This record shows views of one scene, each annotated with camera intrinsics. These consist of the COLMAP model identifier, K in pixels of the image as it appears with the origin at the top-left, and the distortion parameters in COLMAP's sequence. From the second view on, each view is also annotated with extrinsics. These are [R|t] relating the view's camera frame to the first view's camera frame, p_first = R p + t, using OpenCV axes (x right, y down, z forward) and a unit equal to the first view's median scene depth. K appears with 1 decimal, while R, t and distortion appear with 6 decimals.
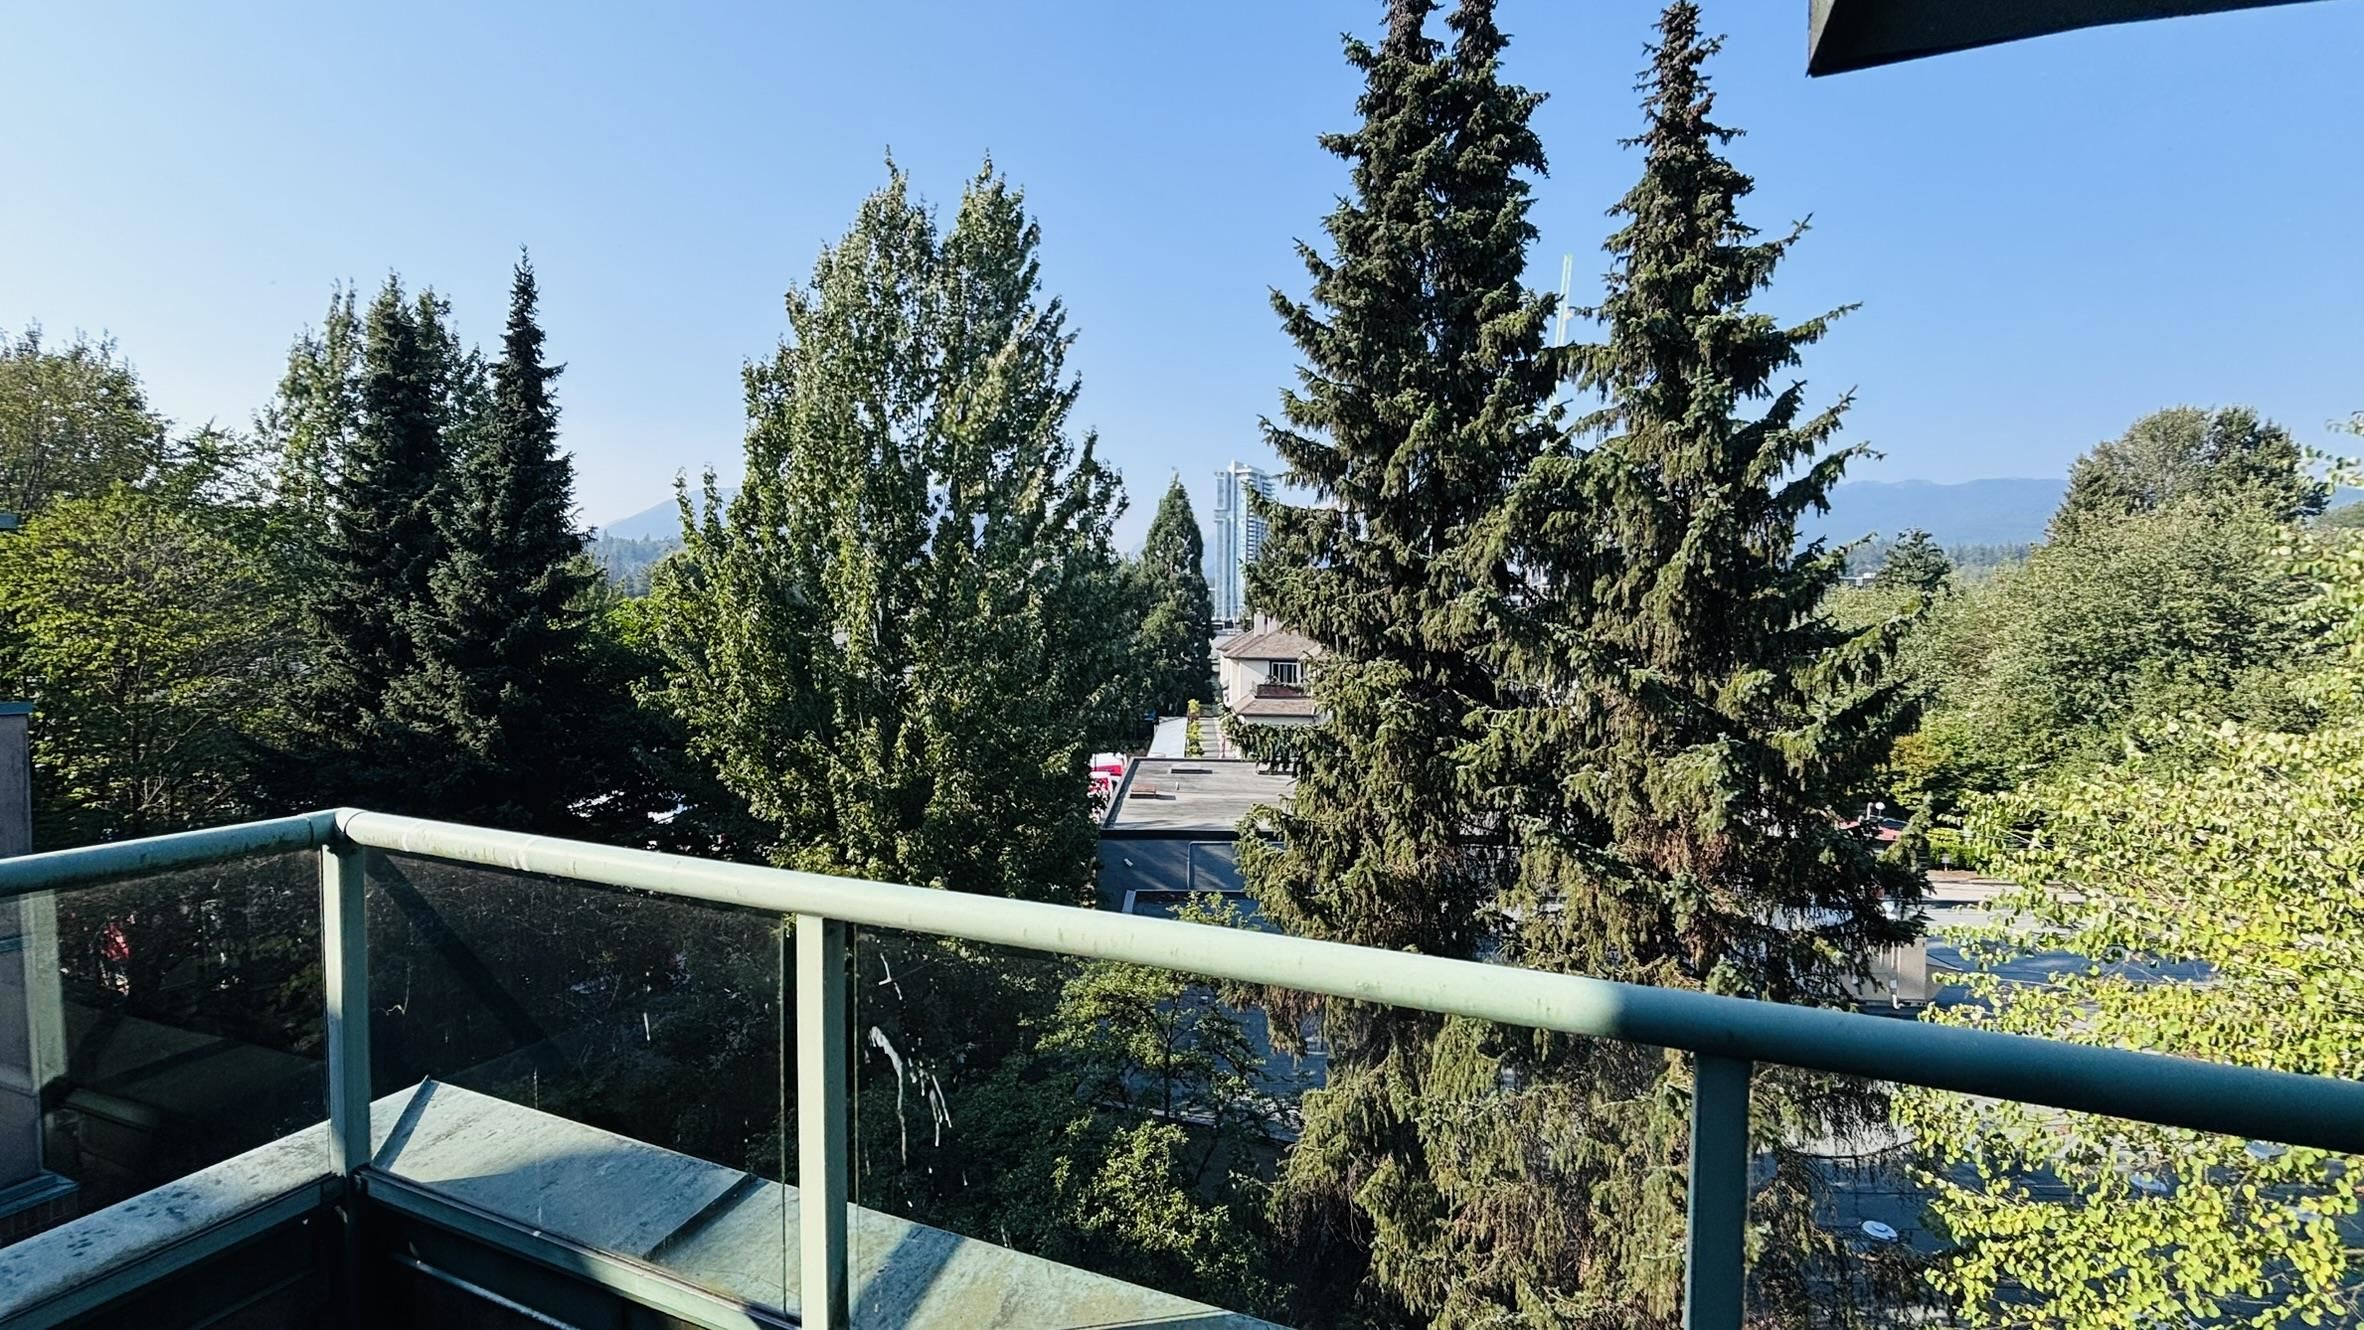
lens RADIAL K [[964.5, 0, 1197.0], [0, 964.5, 659.0], [0, 0, 1]] dist [0.000562, -0.000193]
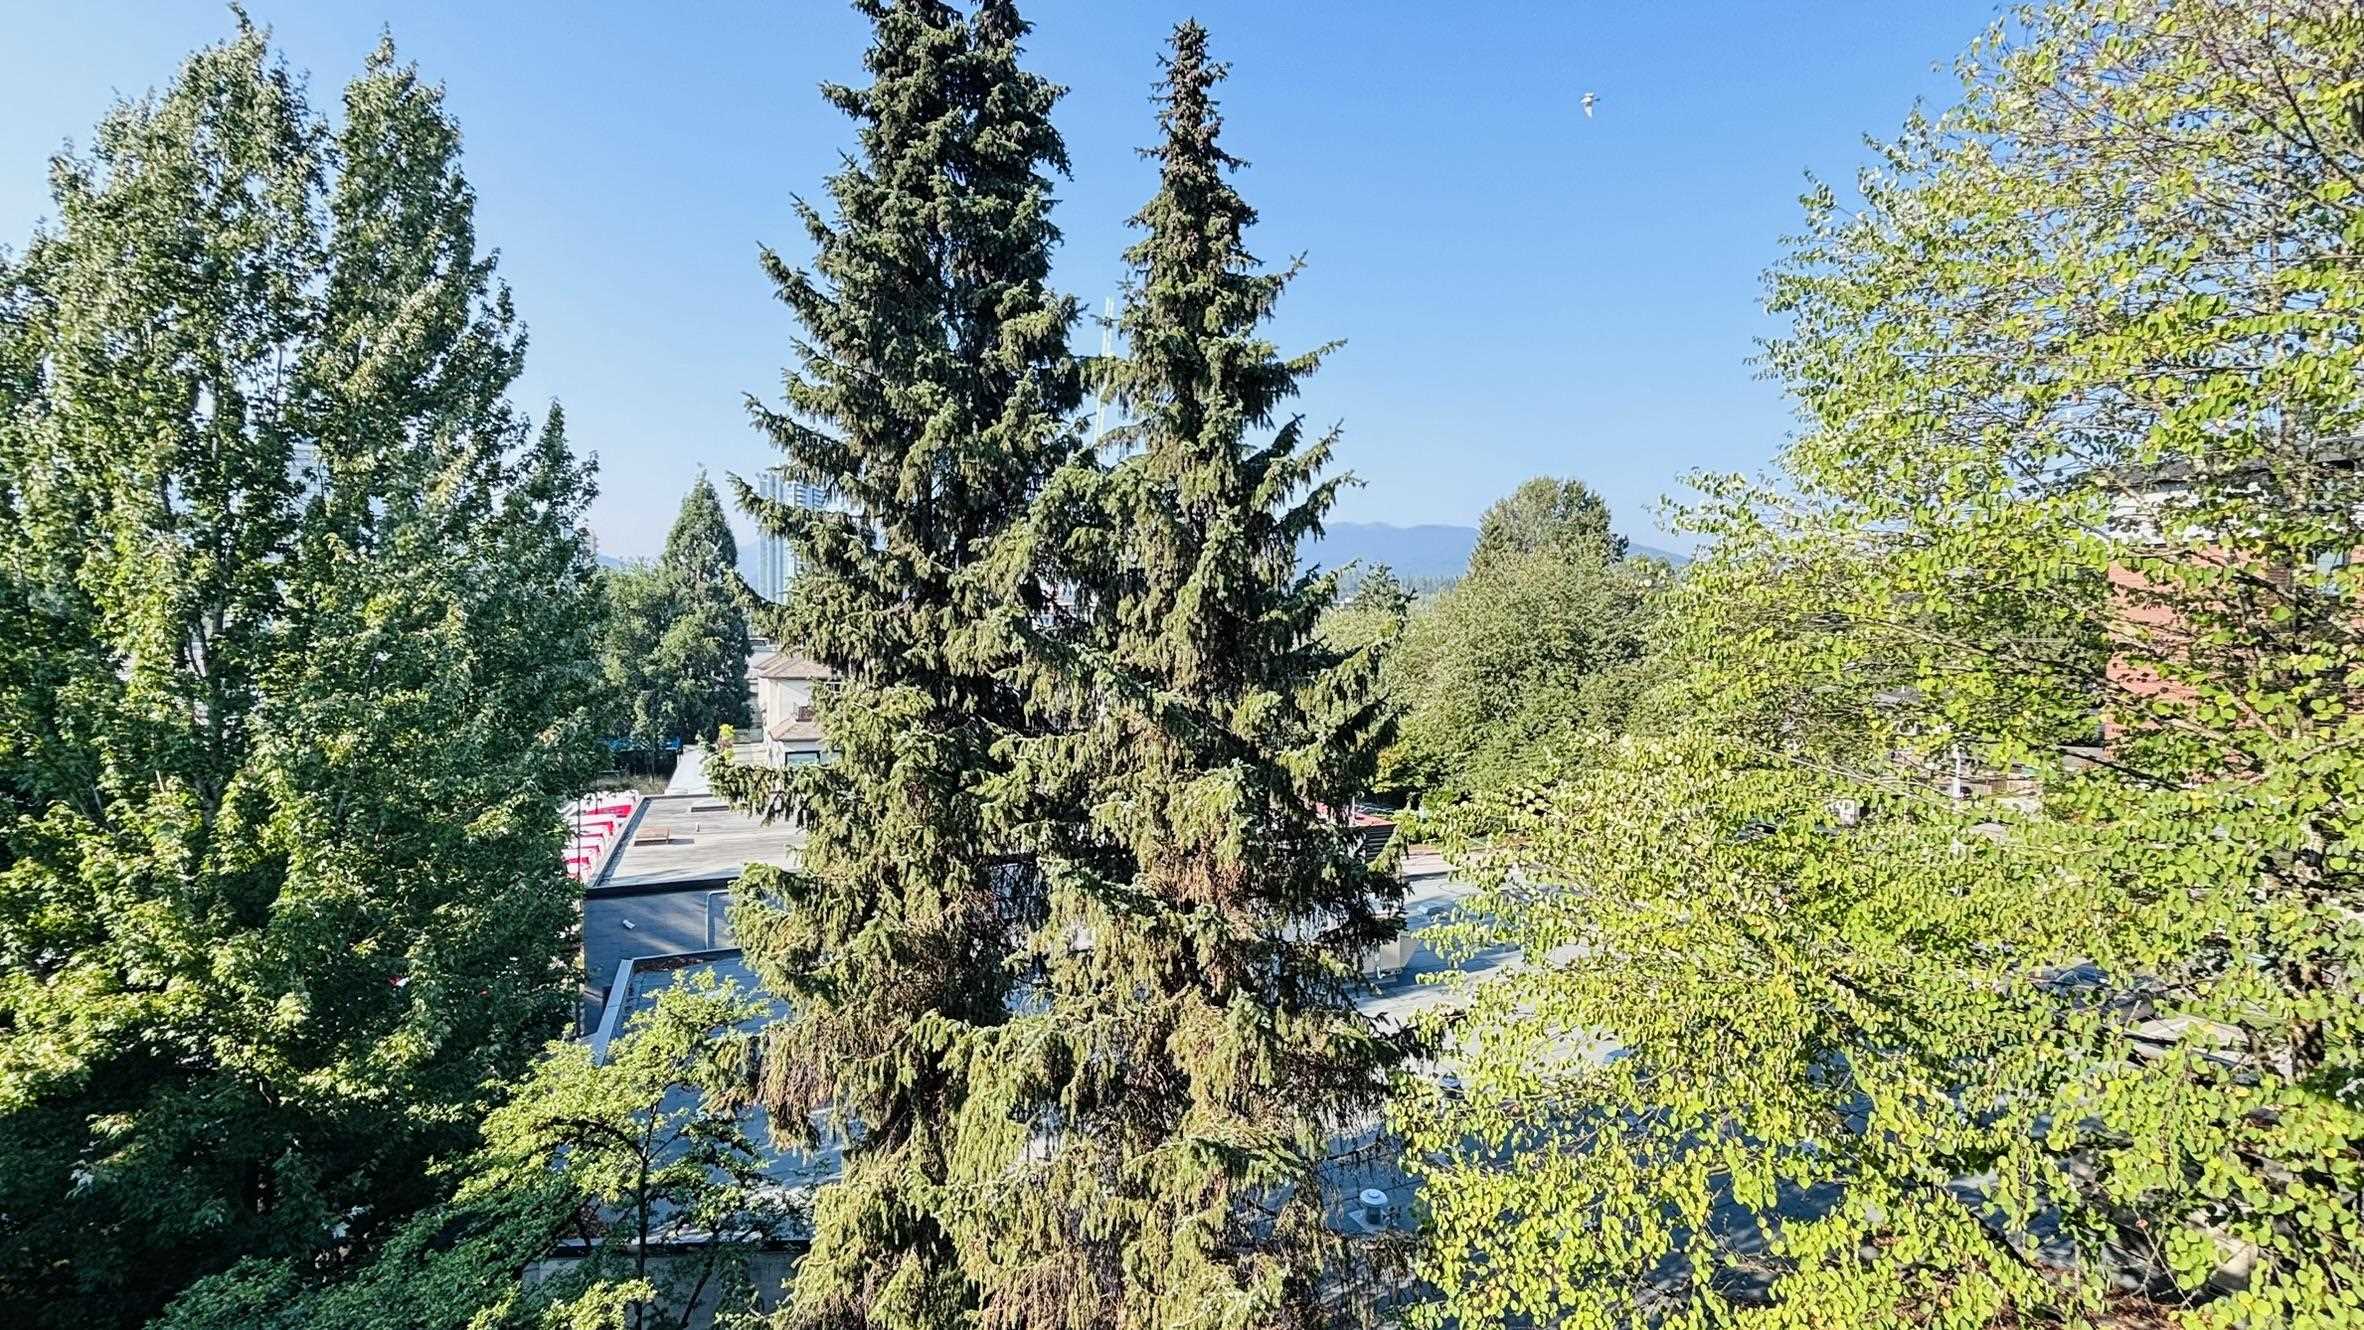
lens RADIAL K [[961.8, 0, 1182.0], [0, 961.8, 665.0], [0, 0, 1]] dist [0.000357, -0.000502]
pose [[0.908169, -0.011483, 0.418446, 0.063785], [0.015280, 0.999867, -0.005725, -0.009671], [-0.418324, 0.011593, 0.908224, 0.099755]]
